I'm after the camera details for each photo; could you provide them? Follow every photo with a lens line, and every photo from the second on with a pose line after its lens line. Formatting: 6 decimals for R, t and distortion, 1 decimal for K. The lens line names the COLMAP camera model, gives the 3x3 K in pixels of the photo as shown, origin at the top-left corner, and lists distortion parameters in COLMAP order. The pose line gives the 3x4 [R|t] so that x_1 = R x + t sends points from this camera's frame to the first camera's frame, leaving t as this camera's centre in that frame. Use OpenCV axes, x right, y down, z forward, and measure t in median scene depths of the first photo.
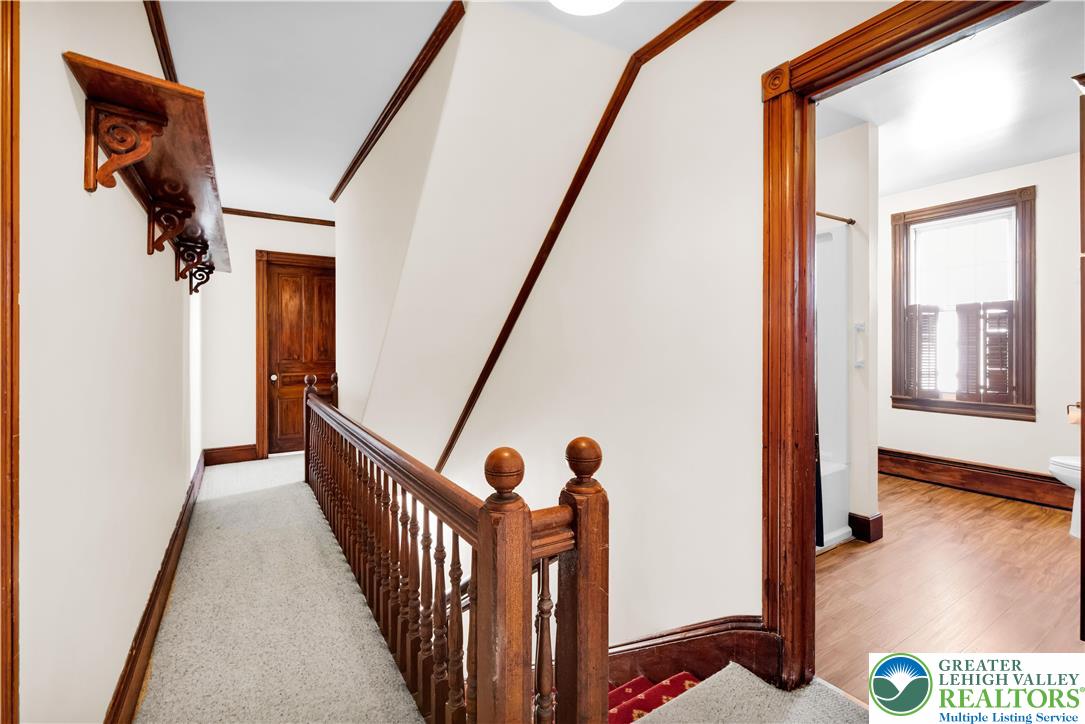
lens RADIAL K [[468.9, 0, 523.7], [0, 468.9, 344.0], [0, 0, 1]] dist [0.003355, 0.000155]
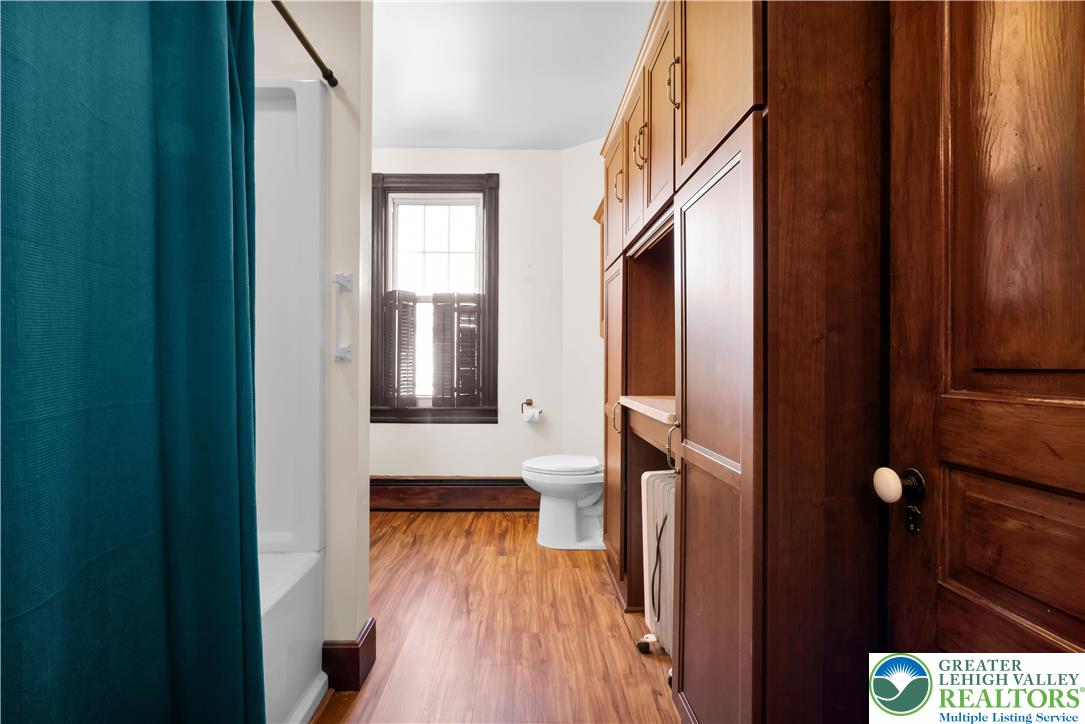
lens RADIAL K [[468.9, 0, 538.7], [0, 468.9, 362.6], [0, 0, 1]] dist [0.003355, 0.000155]
pose [[0.494153, 0.004715, 0.869362, 0.289120], [-0.005761, 0.999981, -0.002149, 0.042334], [-0.869356, -0.003946, 0.494171, 0.434341]]
